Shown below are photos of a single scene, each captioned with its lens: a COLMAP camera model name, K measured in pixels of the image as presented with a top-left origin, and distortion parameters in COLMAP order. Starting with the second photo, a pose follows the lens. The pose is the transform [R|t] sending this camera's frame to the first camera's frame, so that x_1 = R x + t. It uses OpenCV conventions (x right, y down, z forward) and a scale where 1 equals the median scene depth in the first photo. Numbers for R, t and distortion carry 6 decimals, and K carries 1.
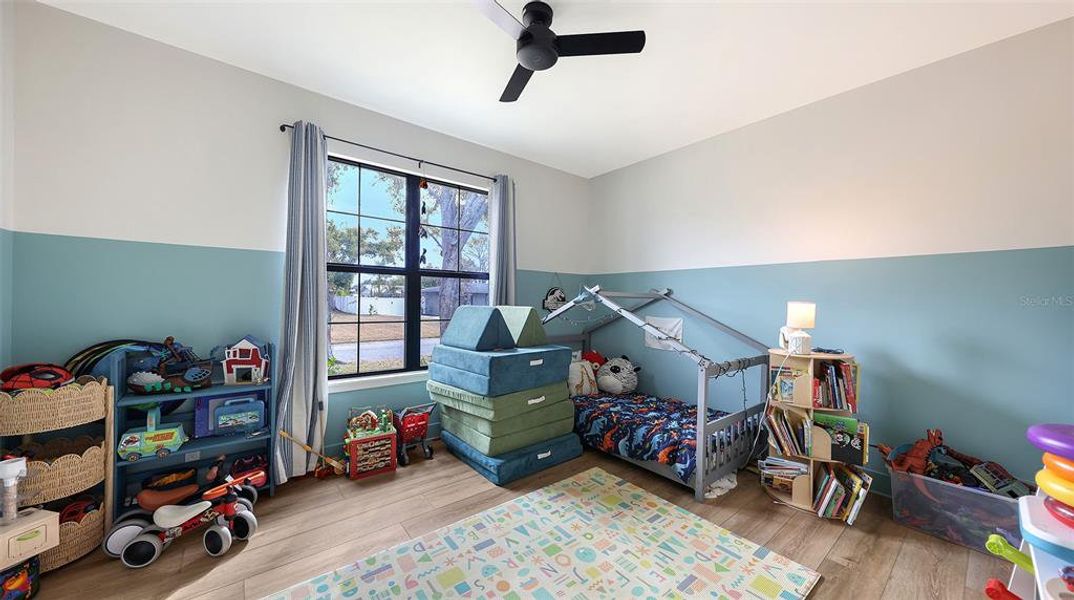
lens RADIAL K [[367.8, 0, 537.8], [0, 367.8, 300.2], [0, 0, 1]] dist [-0.000623, -0.000367]
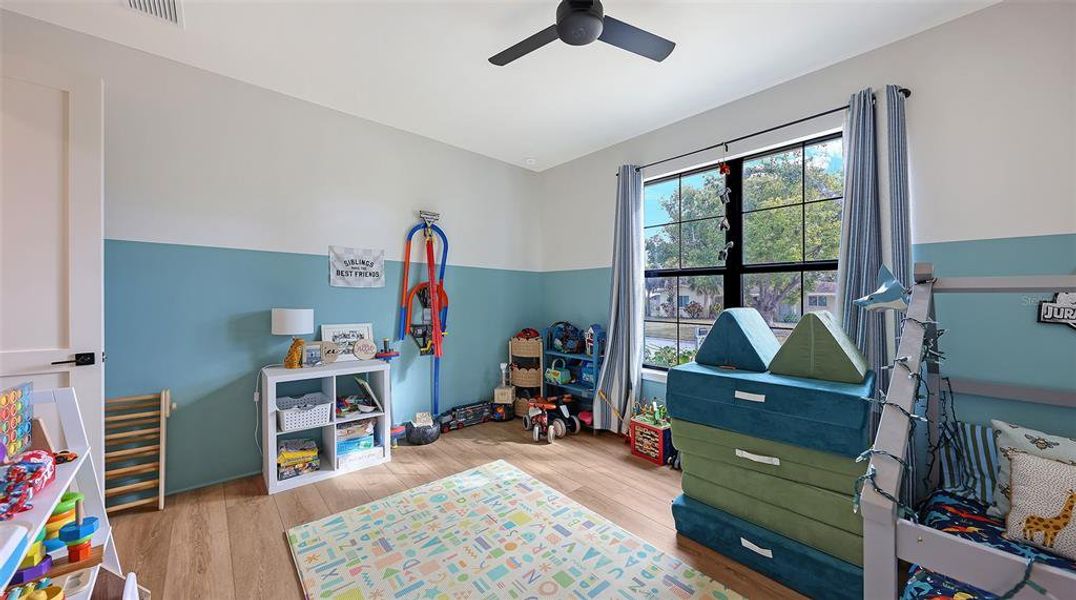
lens RADIAL K [[368.5, 0, 539.5], [0, 368.5, 298.8], [0, 0, 1]] dist [-0.000623, -0.000367]
pose [[0.055984, -0.010218, -0.998379, 0.742262], [-0.004825, 0.999933, -0.010505, 0.006367], [0.998420, 0.005405, 0.055931, 0.703884]]
